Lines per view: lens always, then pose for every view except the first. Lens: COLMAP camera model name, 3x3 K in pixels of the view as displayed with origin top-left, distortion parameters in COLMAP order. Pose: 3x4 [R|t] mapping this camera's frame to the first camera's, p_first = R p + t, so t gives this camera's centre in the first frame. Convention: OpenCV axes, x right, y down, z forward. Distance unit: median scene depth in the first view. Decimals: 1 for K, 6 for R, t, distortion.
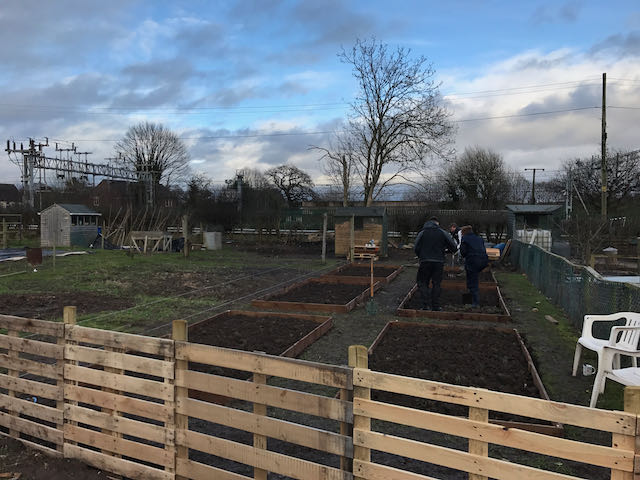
lens RADIAL K [[516.0, 0, 321.1], [0, 516.0, 236.5], [0, 0, 1]] dist [0.069453, -0.078308]
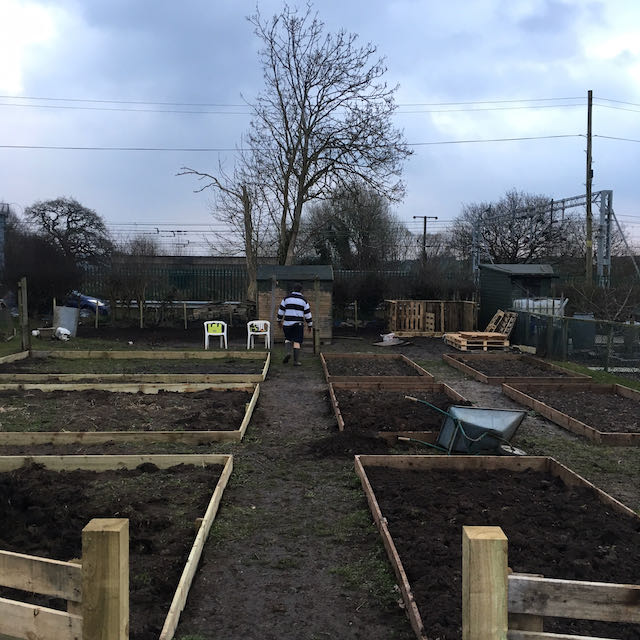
lens RADIAL K [[722.0, 0, 319.0], [0, 722.0, 321.5], [0, 0, 1]] dist [0.088043, -0.130317]
pose [[0.952695, -0.016902, 0.303458, -0.148993], [0.010638, 0.999695, 0.022283, -0.005360], [-0.303742, -0.018000, 0.952584, 0.095562]]
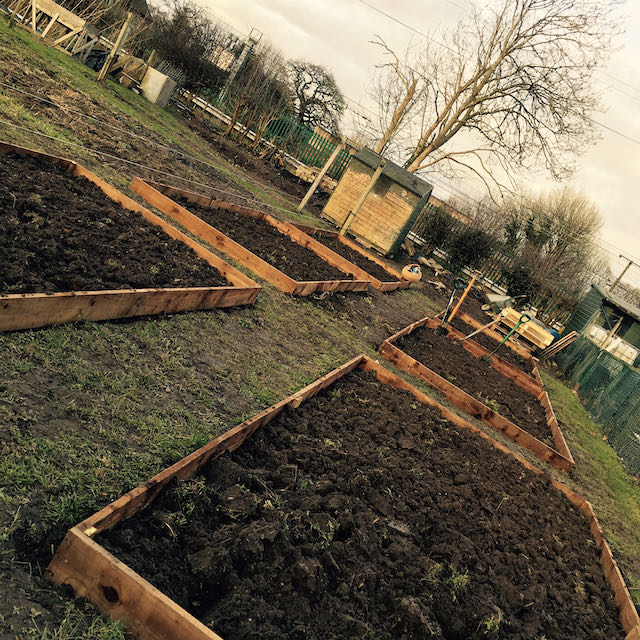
lens RADIAL K [[722.0, 0, 319.0], [0, 722.0, 321.5], [0, 0, 1]] dist [0.088043, -0.130317]
pose [[0.860564, 0.500432, 0.094851, 0.006285], [-0.509267, 0.848569, 0.143449, 0.020123], [-0.008701, -0.171752, 0.985102, 0.112937]]
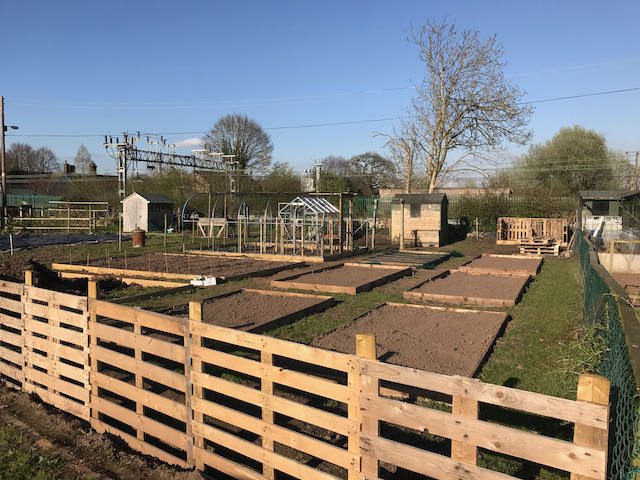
lens RADIAL K [[521.4, 0, 321.8], [0, 521.4, 240.1], [0, 0, 1]] dist [0.032567, -0.008180]
pose [[0.985478, 0.009687, -0.169528, 0.054469], [-0.005049, 0.999602, 0.027767, 0.004025], [0.169730, -0.026508, 0.985134, -0.010492]]
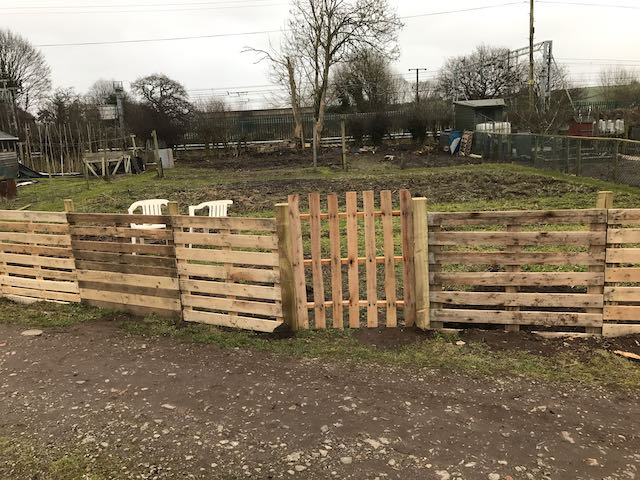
lens RADIAL K [[520.8, 0, 317.2], [0, 520.8, 236.7], [0, 0, 1]] dist [0.016218, -0.000636]
pose [[0.963484, -0.114774, 0.241919, -0.174995], [0.072698, 0.981666, 0.176201, 0.000730], [-0.257707, -0.152180, 0.954164, 0.026915]]
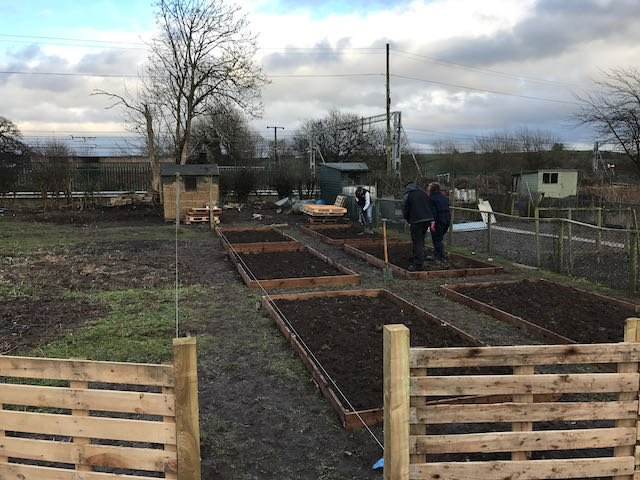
lens RADIAL K [[520.8, 0, 317.2], [0, 520.8, 236.7], [0, 0, 1]] dist [0.016218, -0.000636]
pose [[0.858791, -0.072563, 0.507161, -0.172413], [0.029285, 0.995253, 0.092809, -0.008747], [-0.511489, -0.064852, 0.856839, 0.085088]]
